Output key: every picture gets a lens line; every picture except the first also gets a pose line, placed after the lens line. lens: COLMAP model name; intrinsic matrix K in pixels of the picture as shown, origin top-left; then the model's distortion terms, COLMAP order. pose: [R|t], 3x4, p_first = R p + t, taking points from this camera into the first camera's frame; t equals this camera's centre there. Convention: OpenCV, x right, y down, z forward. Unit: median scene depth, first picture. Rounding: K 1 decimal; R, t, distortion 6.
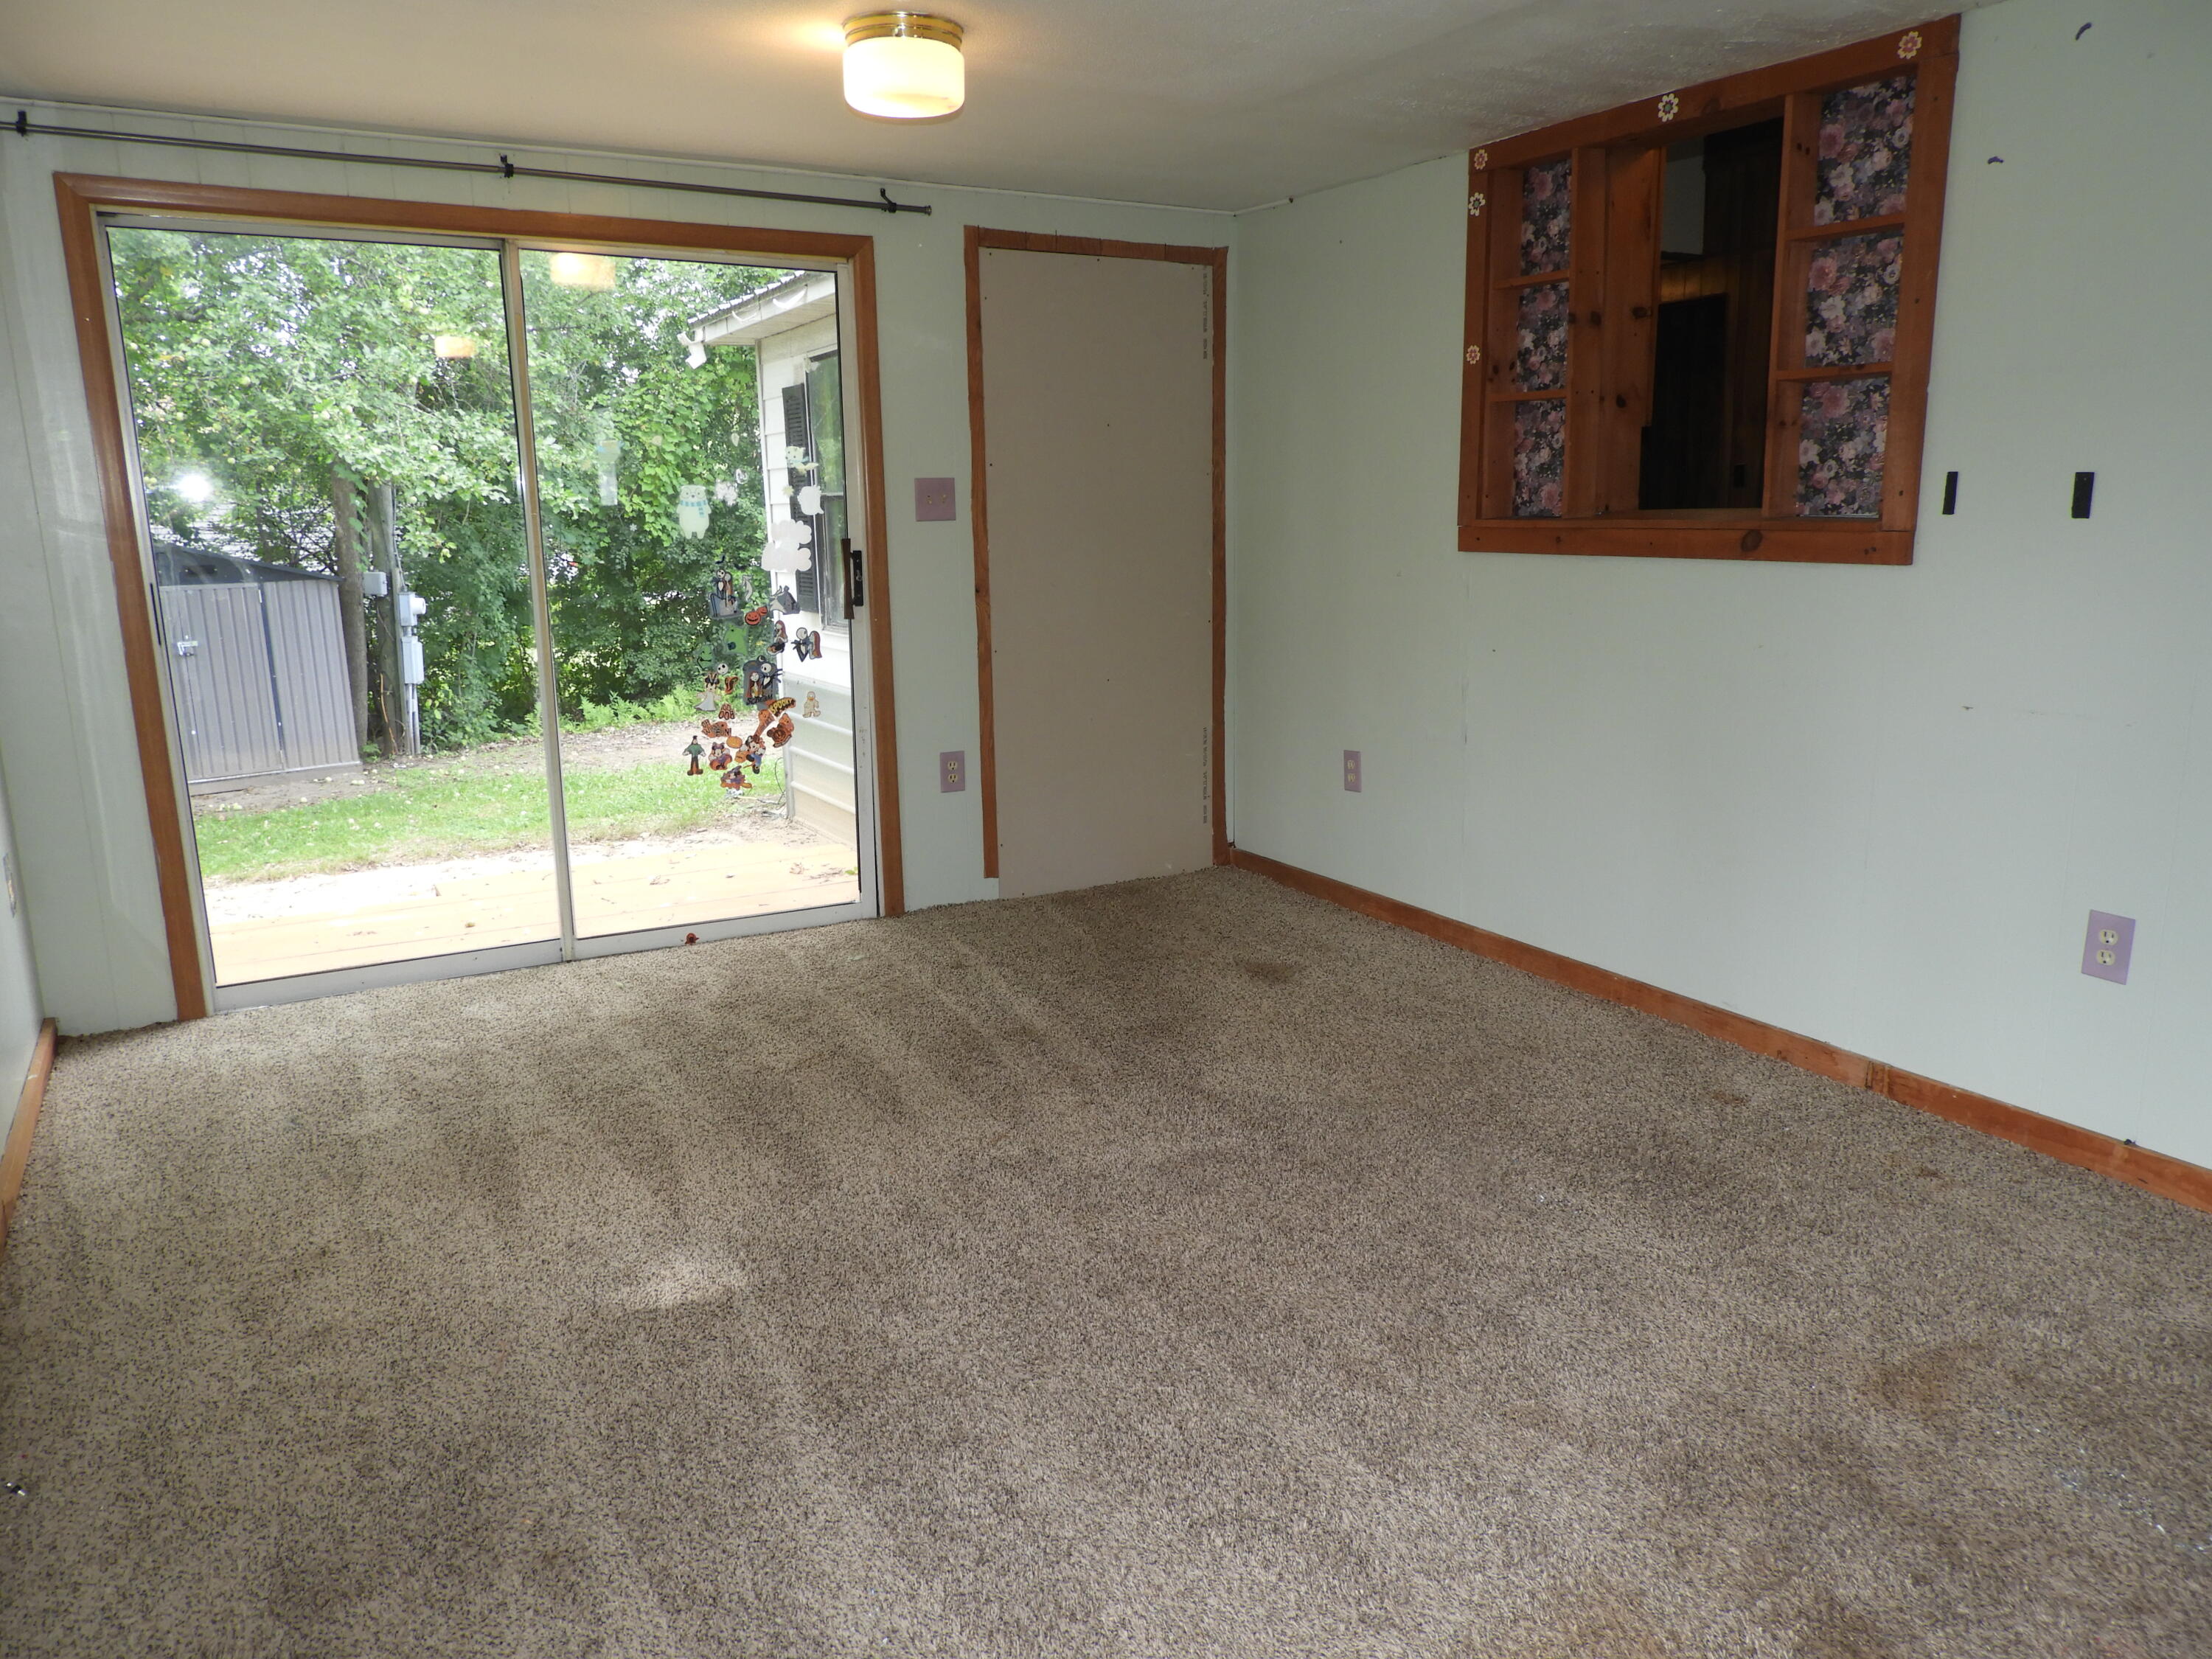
lens RADIAL K [[1568.5, 0, 1116.9], [0, 1568.5, 830.0], [0, 0, 1]] dist [0.008132, -0.000676]
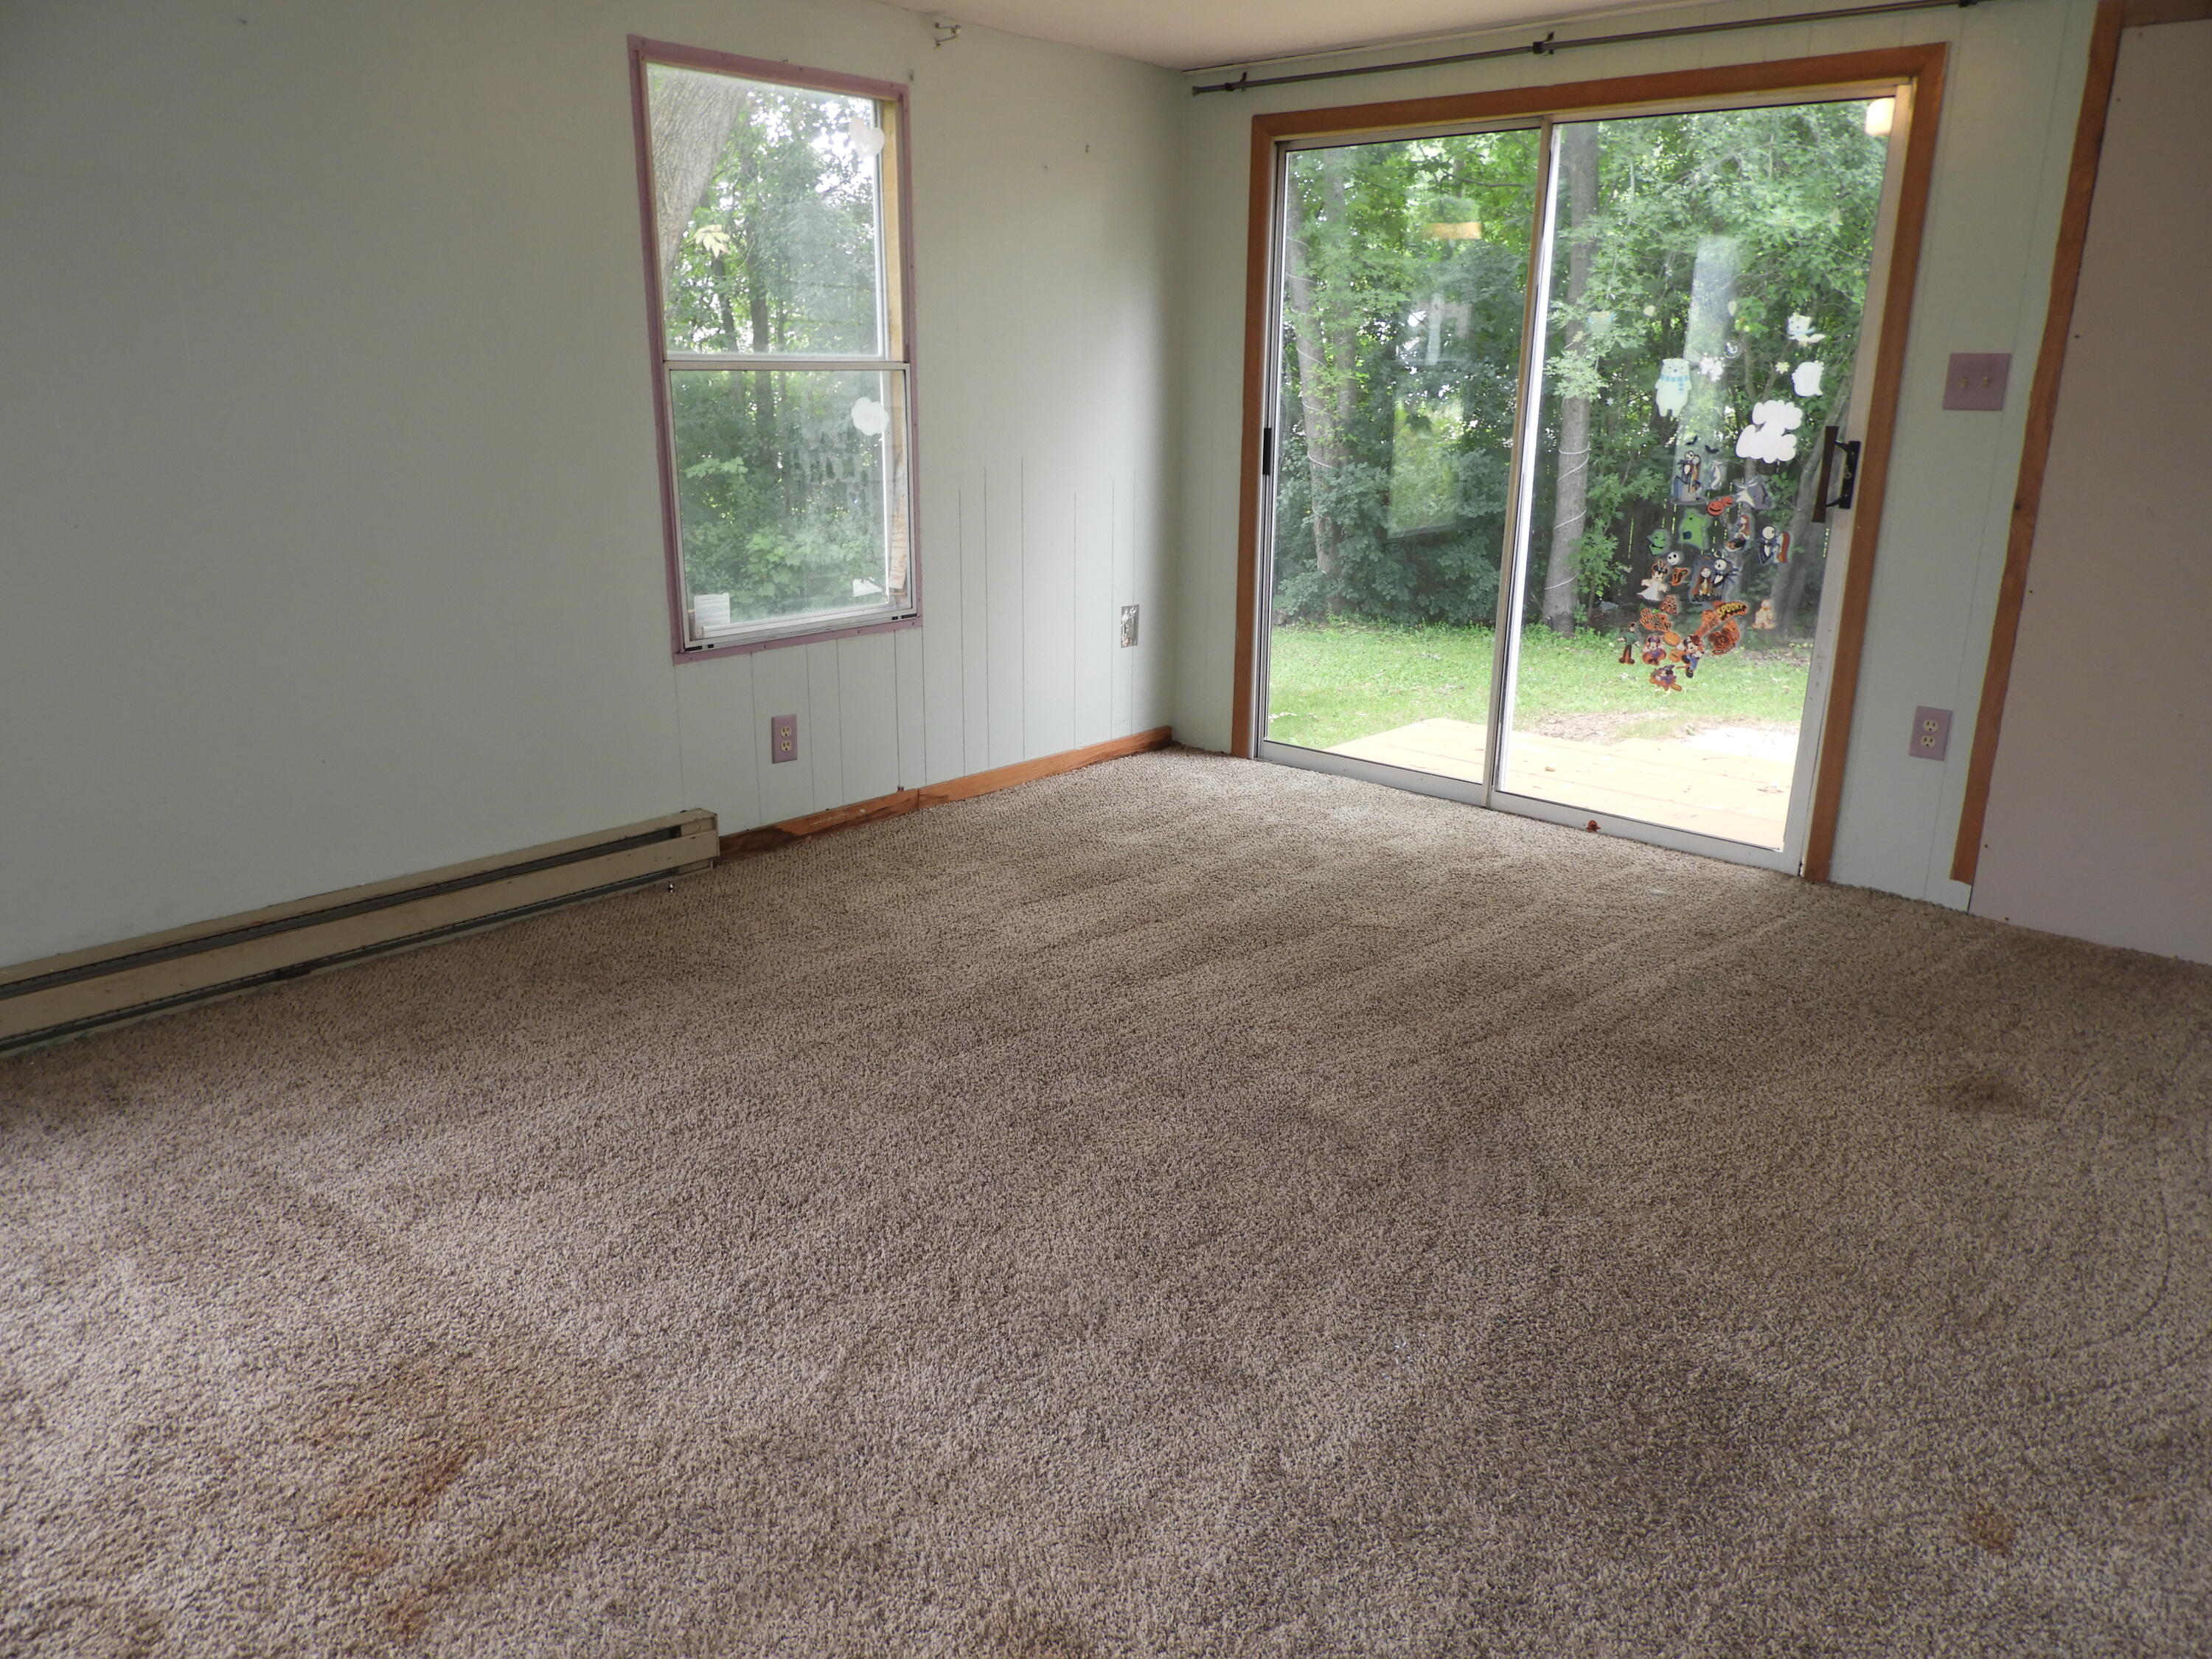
lens RADIAL K [[1568.5, 0, 1116.5], [0, 1568.5, 833.0], [0, 0, 1]] dist [0.008132, -0.000676]
pose [[0.319993, 0.288847, -0.902315, 0.549676], [-0.214049, 0.949808, 0.228141, -0.091926], [0.922923, 0.120136, 0.365759, 0.377113]]
